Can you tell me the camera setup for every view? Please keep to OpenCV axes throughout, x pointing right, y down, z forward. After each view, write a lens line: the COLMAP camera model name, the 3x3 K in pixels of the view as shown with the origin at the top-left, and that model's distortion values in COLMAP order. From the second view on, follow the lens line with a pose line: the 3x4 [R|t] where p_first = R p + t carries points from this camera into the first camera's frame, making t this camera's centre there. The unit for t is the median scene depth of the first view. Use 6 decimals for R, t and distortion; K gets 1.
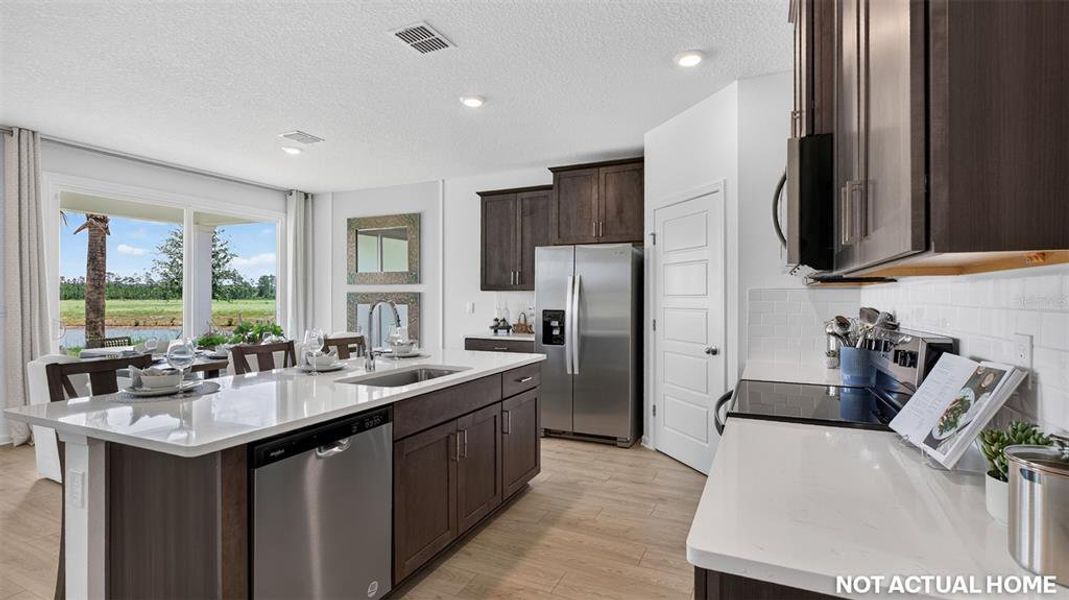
lens RADIAL K [[491.7, 0, 548.7], [0, 491.7, 293.3], [0, 0, 1]] dist [-0.007473, 0.002604]
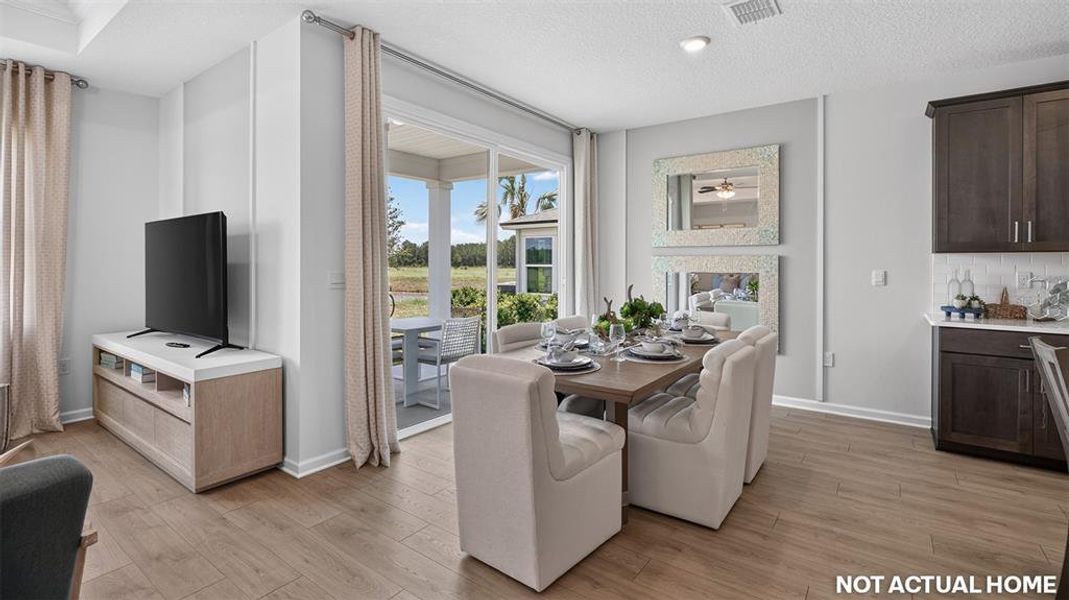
lens RADIAL K [[491.7, 0, 552.9], [0, 491.7, 264.5], [0, 0, 1]] dist [-0.007473, 0.002604]
pose [[0.980958, -0.000014, -0.194221, -0.473531], [0.001412, 0.999974, 0.007059, 0.004746], [0.194216, -0.007199, 0.980932, 0.244081]]
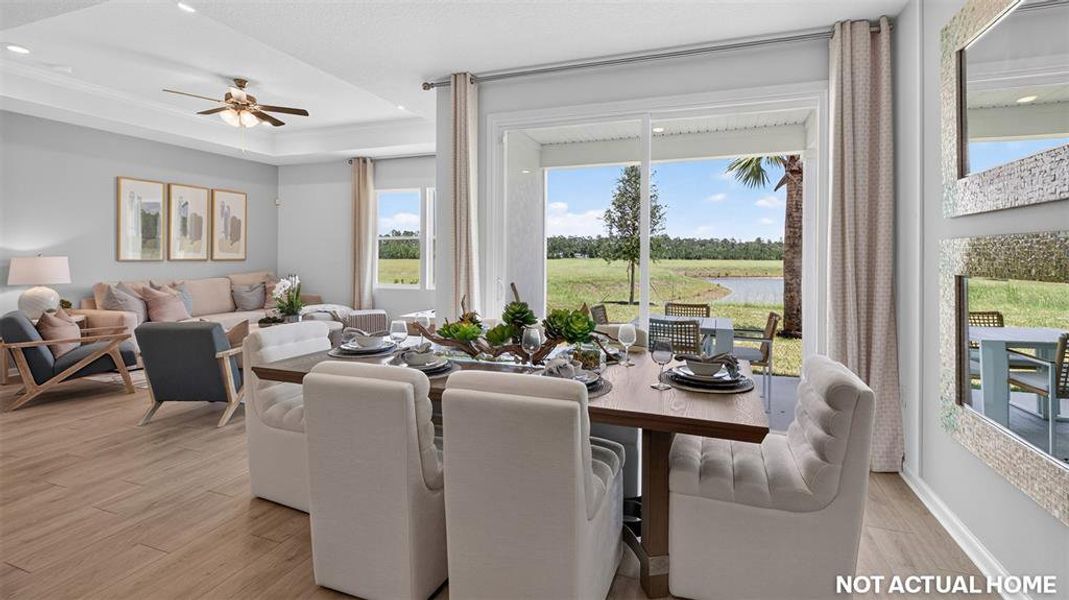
lens RADIAL K [[491.7, 0, 537.6], [0, 491.7, 250.9], [0, 0, 1]] dist [-0.007473, 0.002604]
pose [[0.078134, -0.011021, -0.996882, -0.092665], [0.001200, 0.999939, -0.010961, 0.009604], [0.996942, -0.000340, 0.078143, 0.768958]]
